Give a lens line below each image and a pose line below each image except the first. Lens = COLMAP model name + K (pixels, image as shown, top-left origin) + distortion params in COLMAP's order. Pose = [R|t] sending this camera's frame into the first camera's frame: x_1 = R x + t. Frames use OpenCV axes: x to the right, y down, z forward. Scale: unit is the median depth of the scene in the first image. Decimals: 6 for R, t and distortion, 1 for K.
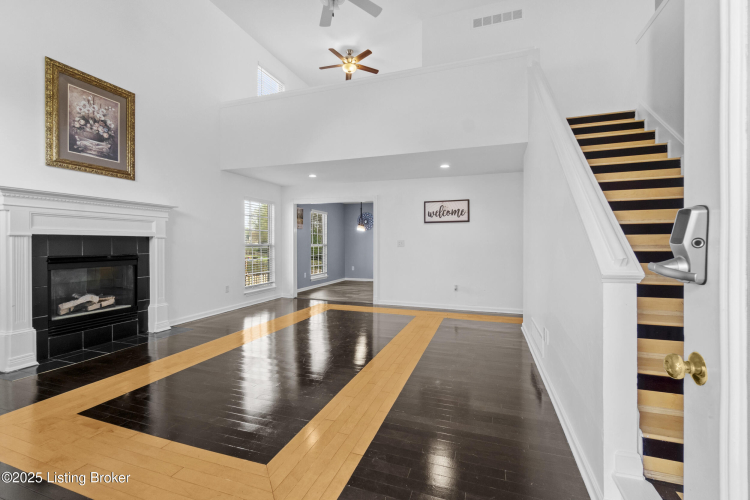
lens RADIAL K [[326.3, 0, 375.0], [0, 326.3, 250.0], [0, 0, 1]] dist [-0.001777, -0.000139]
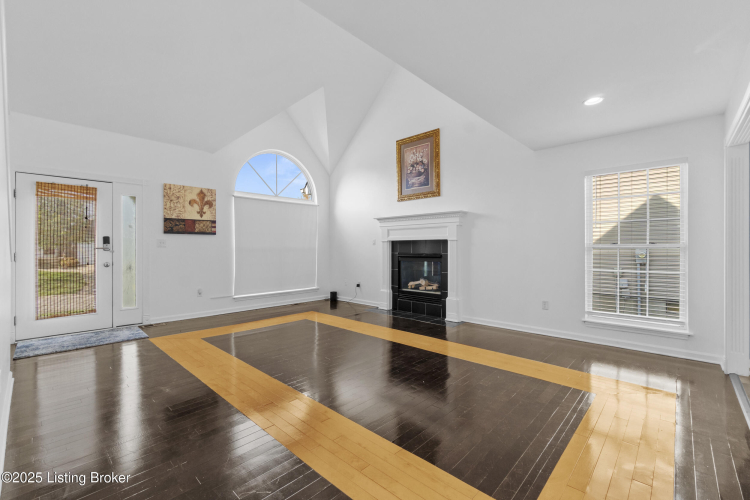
lens RADIAL K [[326.3, 0, 375.0], [0, 326.3, 250.0], [0, 0, 1]] dist [-0.001777, -0.000139]
pose [[-0.404152, 0.011754, -0.914616, 0.580711], [-0.014036, 0.999720, 0.019050, -0.024393], [0.914584, 0.020537, -0.403874, 1.392533]]
